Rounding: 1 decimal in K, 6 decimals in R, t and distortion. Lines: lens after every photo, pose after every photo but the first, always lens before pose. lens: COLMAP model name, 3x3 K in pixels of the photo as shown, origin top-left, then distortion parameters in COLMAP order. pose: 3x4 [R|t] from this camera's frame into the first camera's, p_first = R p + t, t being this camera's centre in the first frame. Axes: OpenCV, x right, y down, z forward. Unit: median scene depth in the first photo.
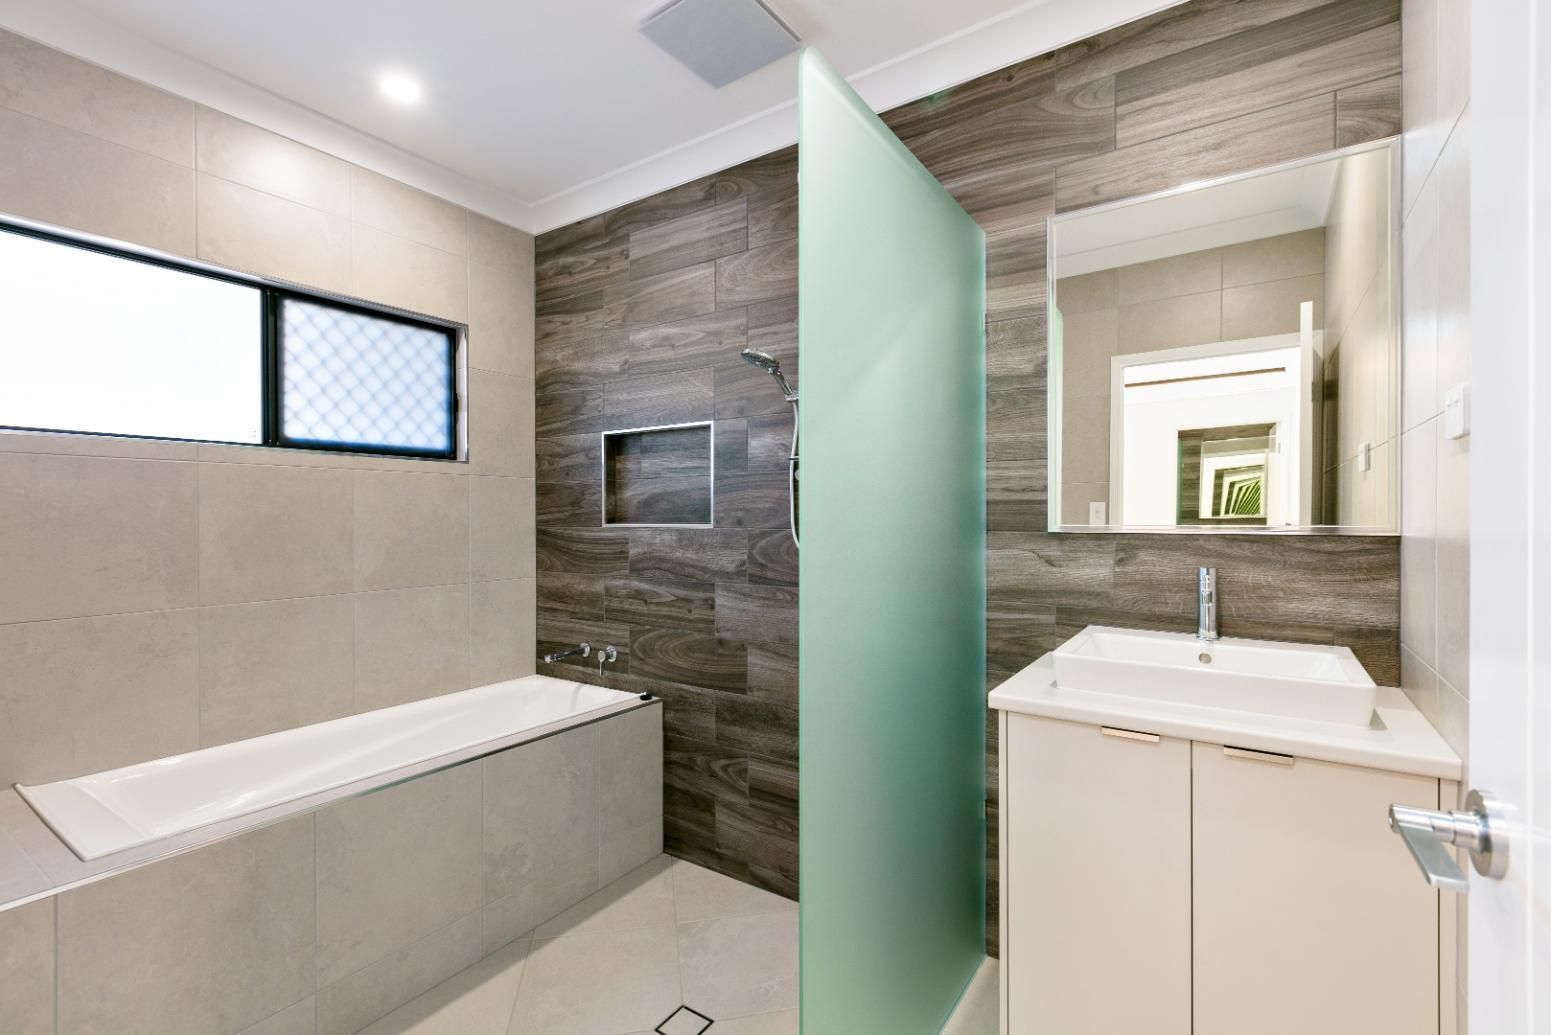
lens RADIAL K [[700.1, 0, 786.2], [0, 700.1, 516.2], [0, 0, 1]] dist [-0.000395, -0.000262]
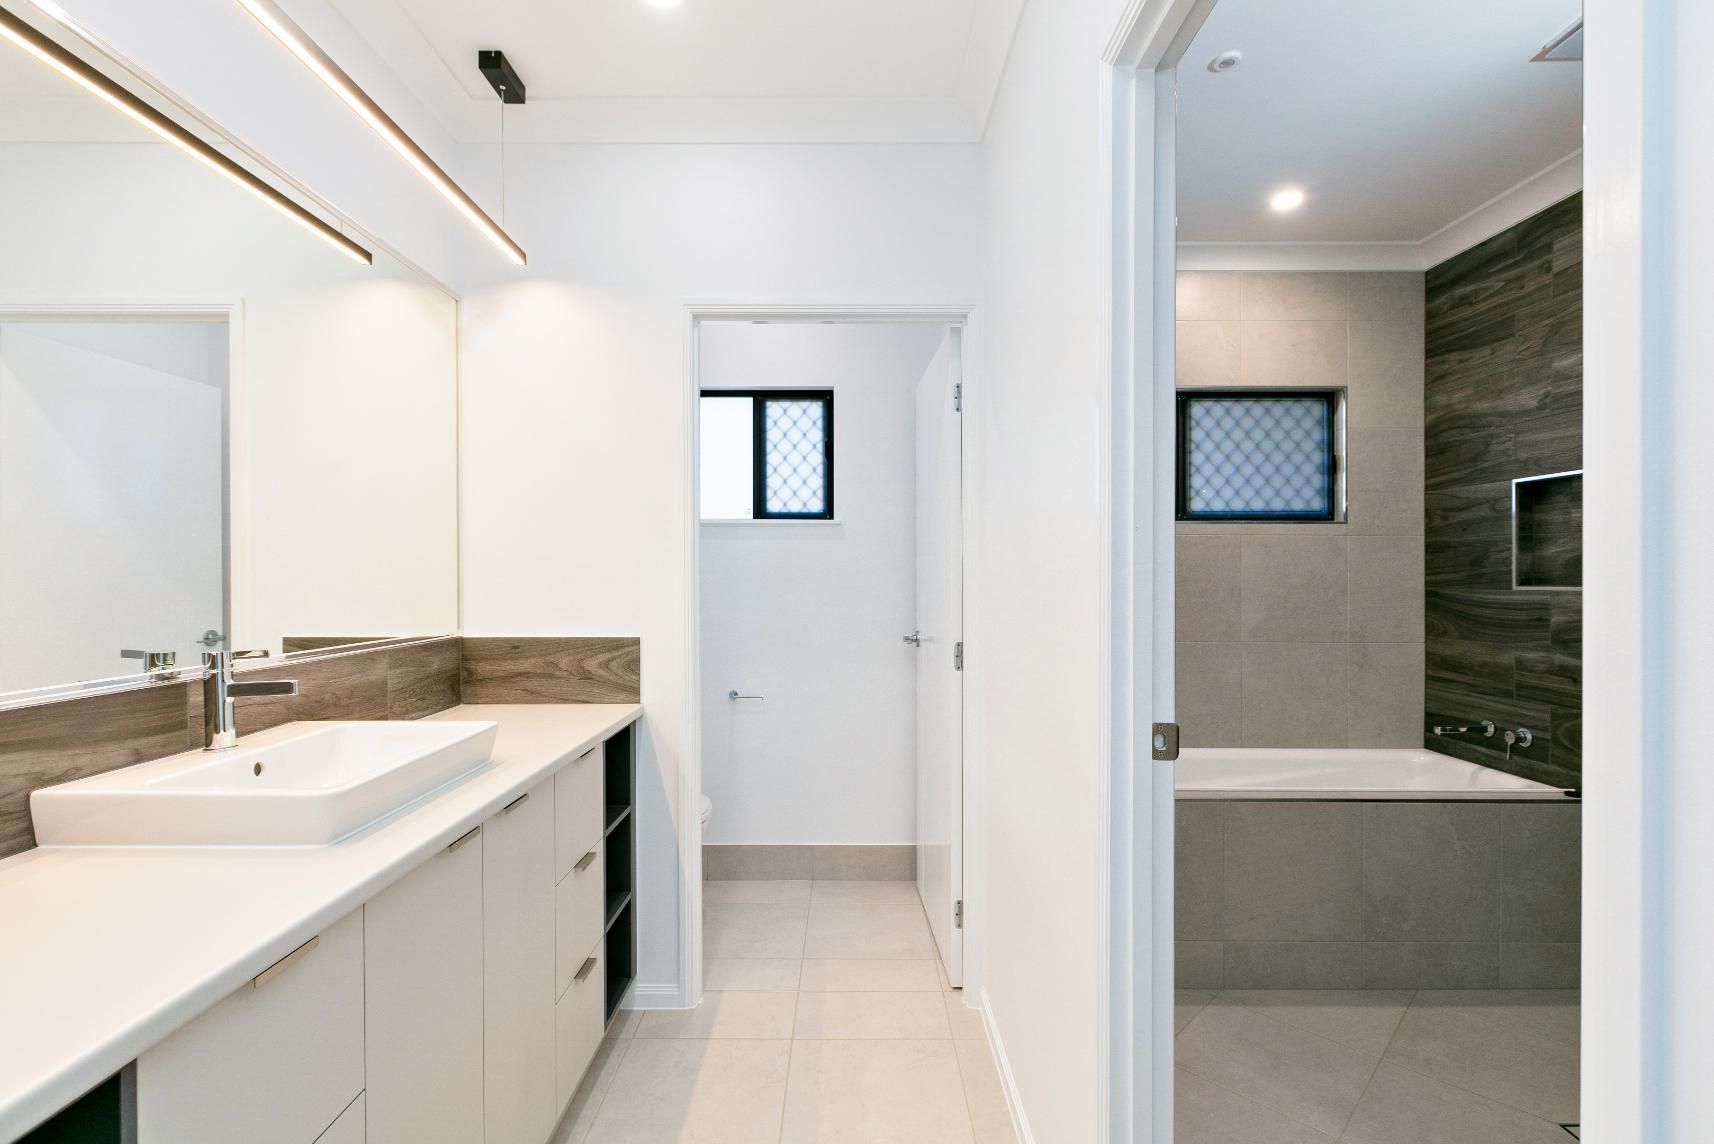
lens RADIAL K [[773.7, 0, 872.5], [0, 773.7, 572.9], [0, 0, 1]] dist [-0.000395, -0.000262]
pose [[0.563672, 0.001991, -0.825996, 0.079798], [-0.004126, 0.999991, -0.000405, -0.001572], [0.825988, 0.003636, 0.563675, -0.189153]]
